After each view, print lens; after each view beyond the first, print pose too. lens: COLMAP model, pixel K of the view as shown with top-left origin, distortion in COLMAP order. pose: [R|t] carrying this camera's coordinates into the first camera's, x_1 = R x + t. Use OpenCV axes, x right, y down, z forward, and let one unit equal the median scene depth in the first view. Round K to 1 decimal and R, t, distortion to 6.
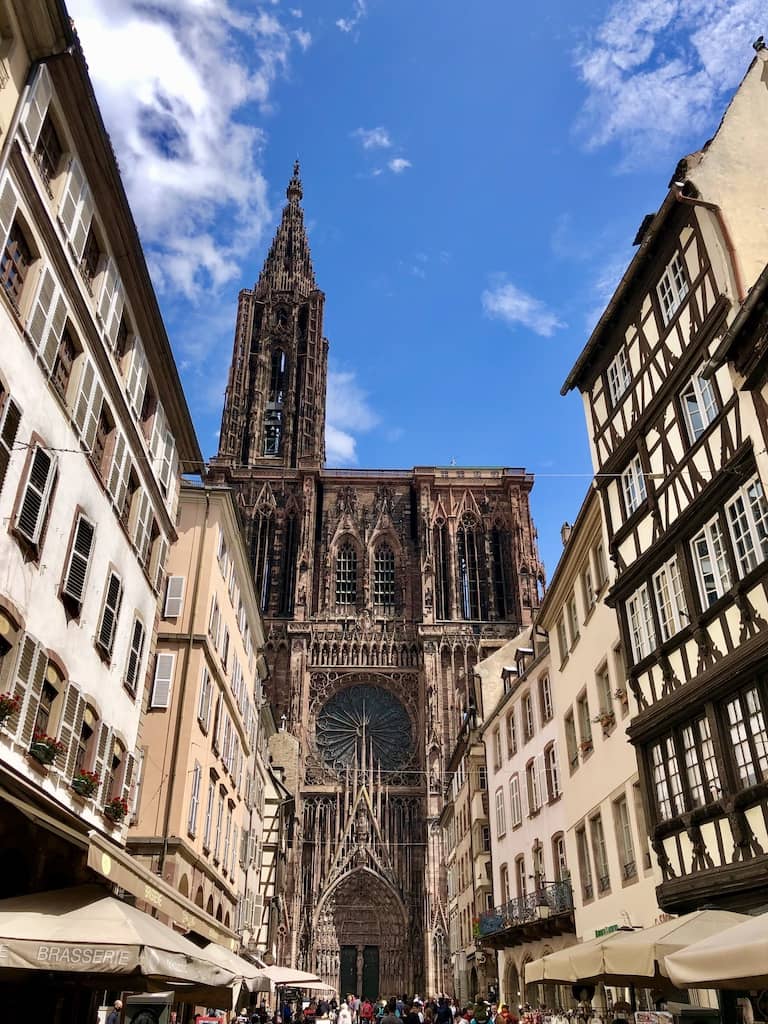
lens RADIAL K [[809.1, 0, 384.0], [0, 809.1, 512.0], [0, 0, 1]] dist [0.000878, -0.004237]
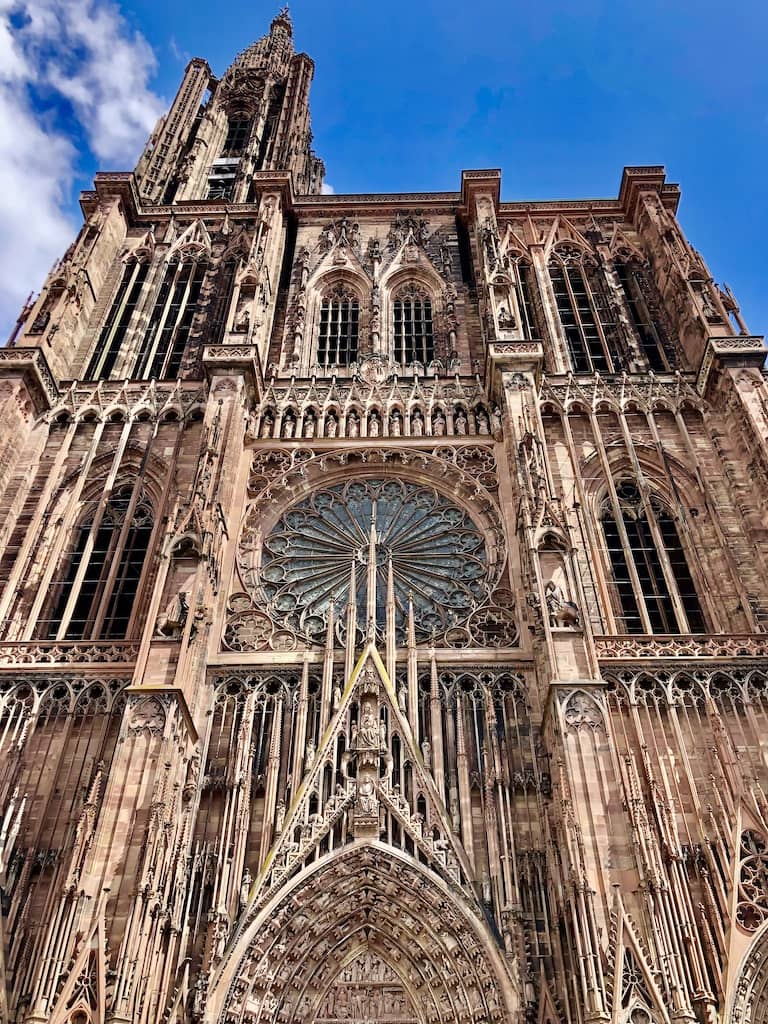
lens RADIAL K [[846.0, 0, 384.0], [0, 846.0, 512.0], [0, 0, 1]] dist [0.056025, -0.001497]
pose [[0.998650, -0.035563, -0.037867, -0.001846], [0.027431, 0.980022, -0.196988, 0.357228], [0.044116, 0.195683, 0.979674, 0.595424]]
